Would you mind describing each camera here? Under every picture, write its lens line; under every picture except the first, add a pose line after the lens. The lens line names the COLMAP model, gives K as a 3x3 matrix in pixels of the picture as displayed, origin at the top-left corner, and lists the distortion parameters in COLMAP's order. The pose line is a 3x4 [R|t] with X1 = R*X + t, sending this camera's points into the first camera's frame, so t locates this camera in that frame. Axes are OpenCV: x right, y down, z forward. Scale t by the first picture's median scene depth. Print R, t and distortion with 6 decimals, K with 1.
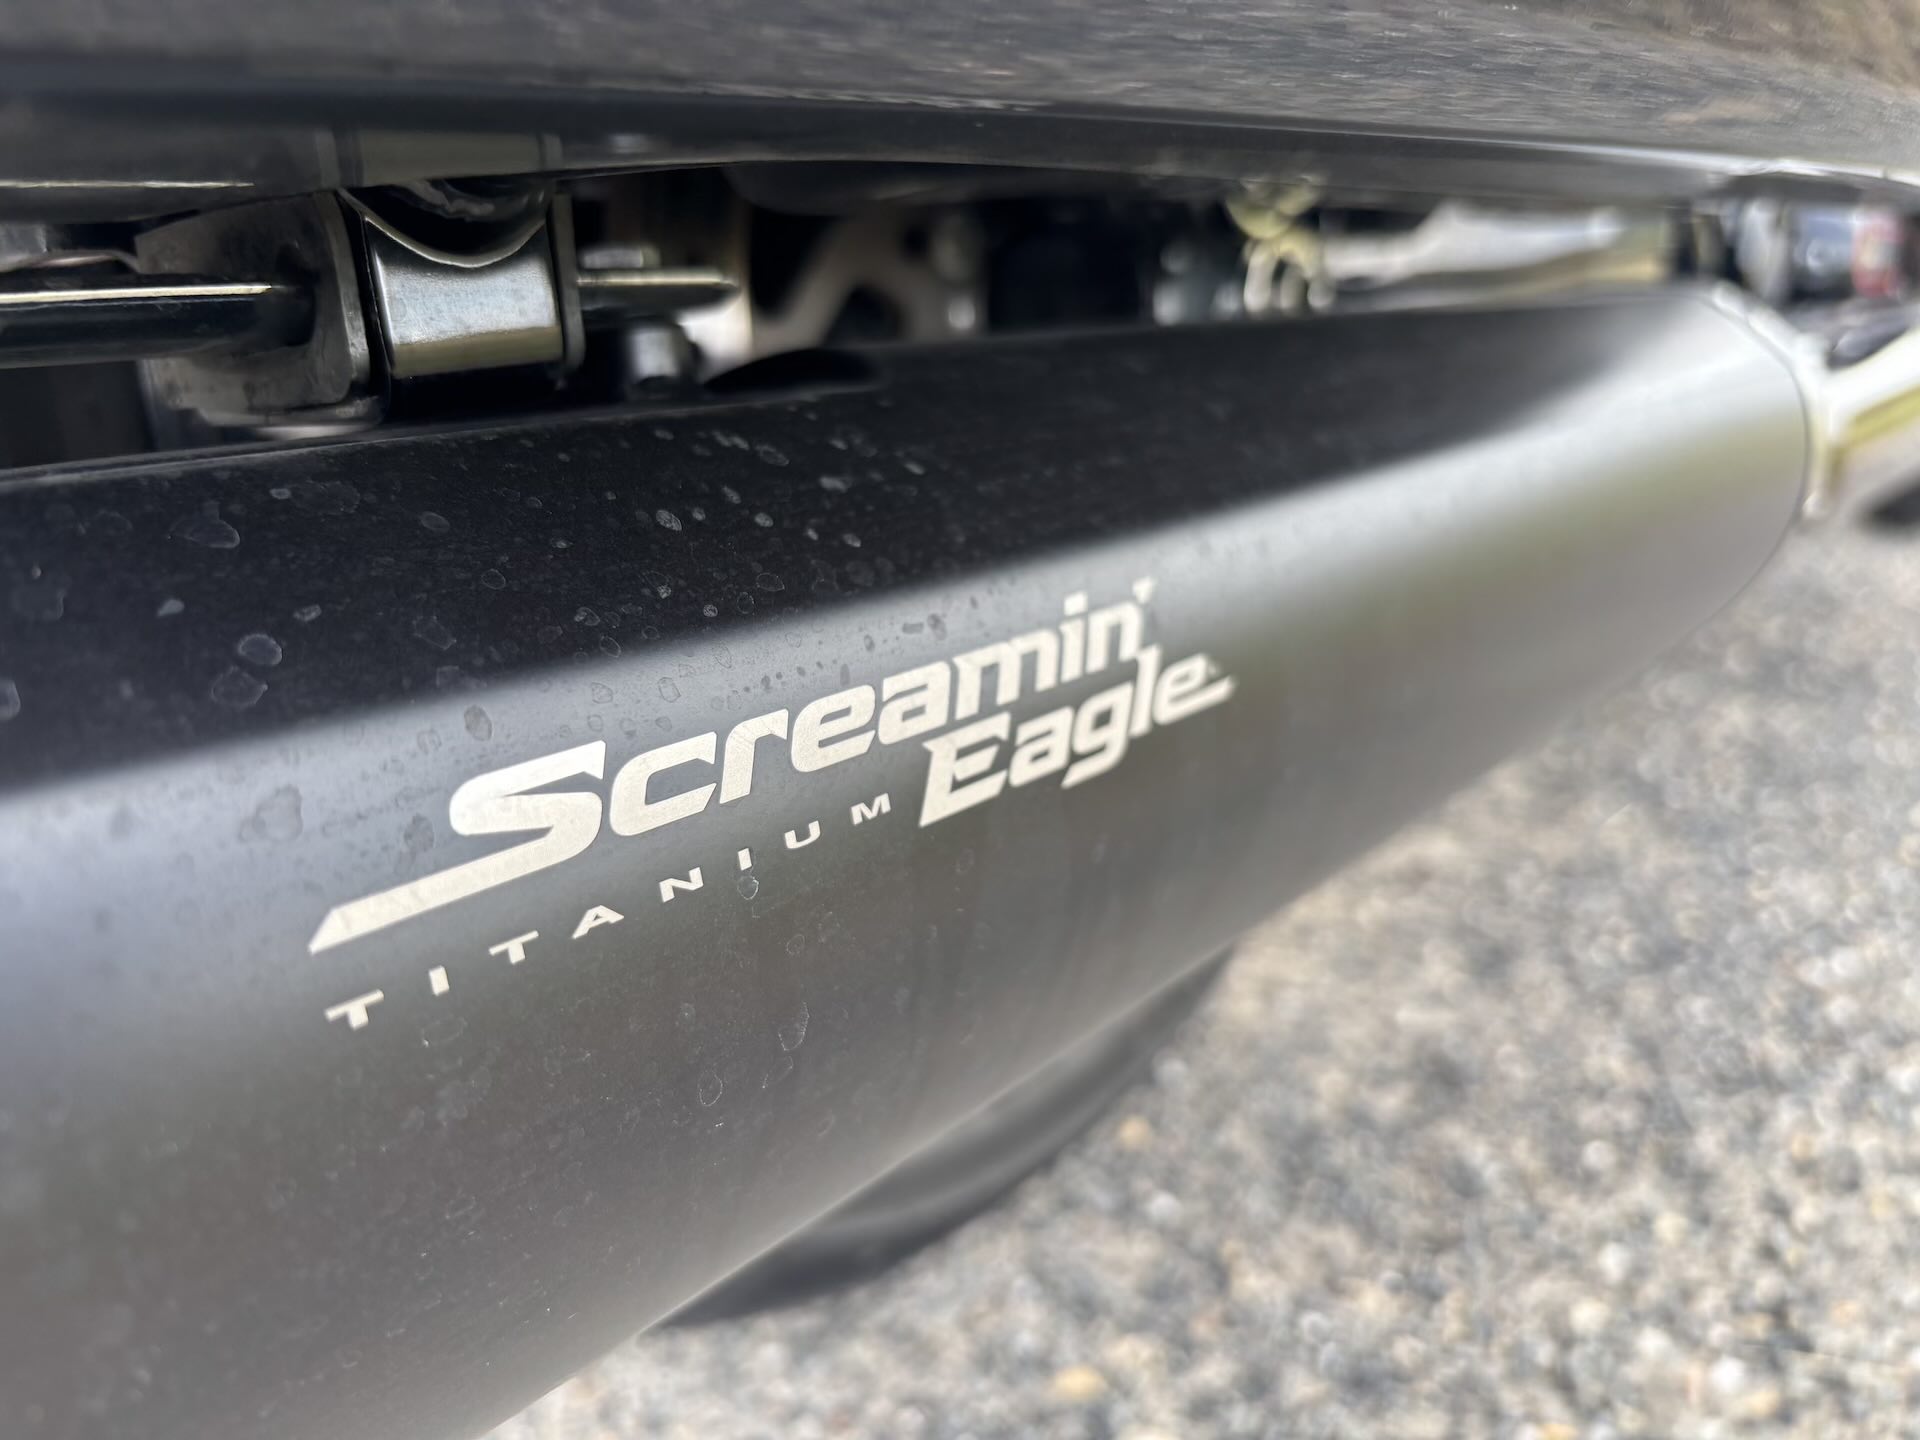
lens RADIAL K [[1496.2, 0, 971.7], [0, 1496.2, 724.9], [0, 0, 1]] dist [0.003912, -0.014881]
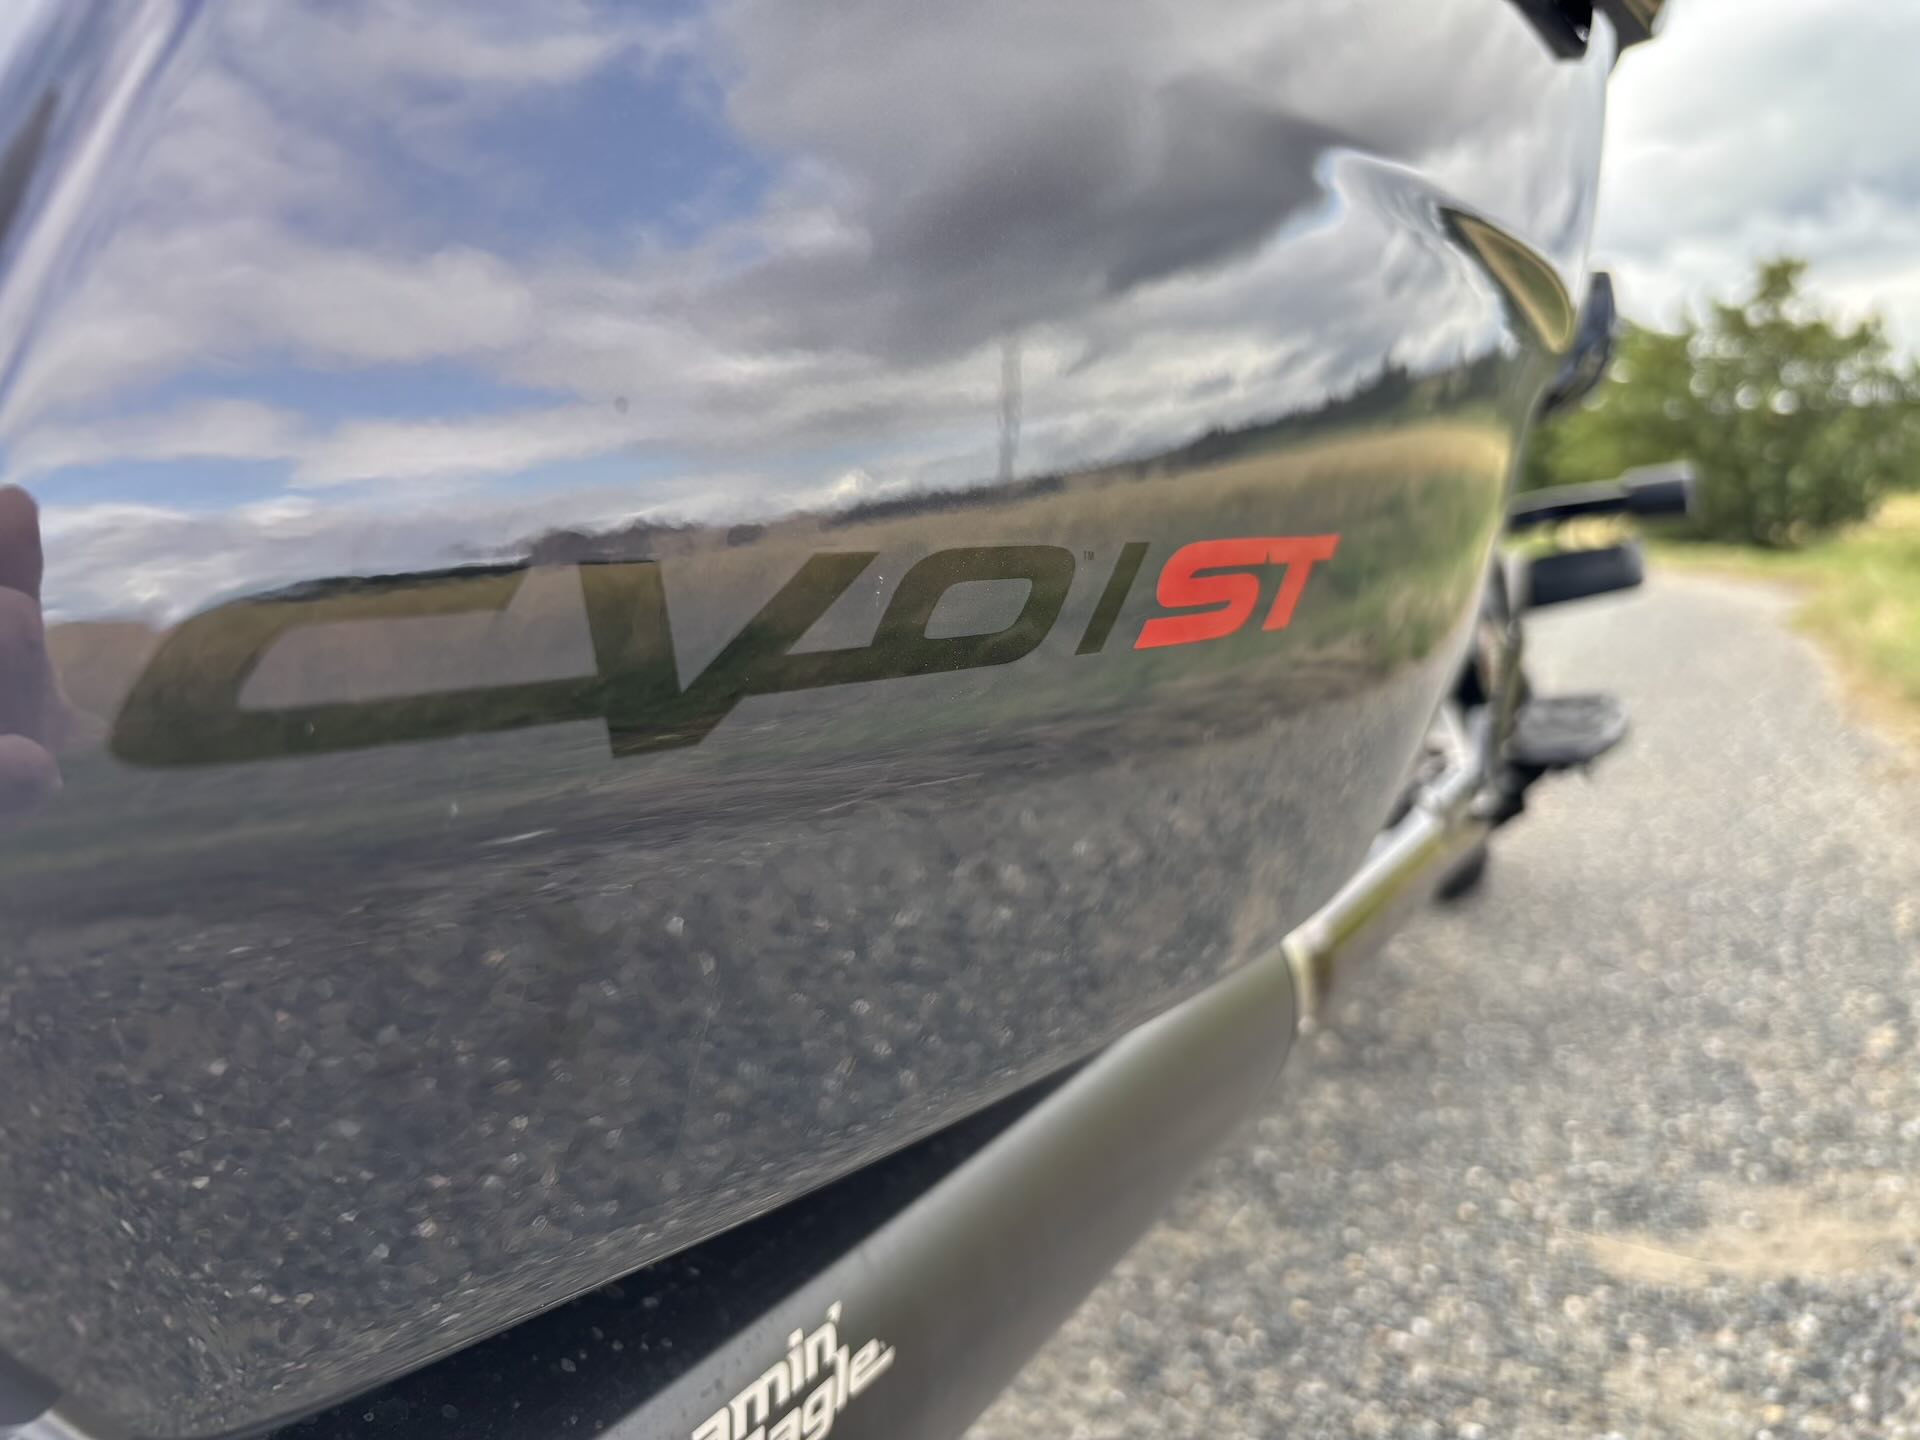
lens RADIAL K [[1496.2, 0, 971.7], [0, 1496.2, 724.9], [0, 0, 1]] dist [0.003912, -0.014881]
pose [[0.973951, -0.049030, 0.221396, -0.068100], [0.097931, 0.971546, -0.215657, -0.329014], [-0.204523, 0.231721, 0.951039, -0.706507]]
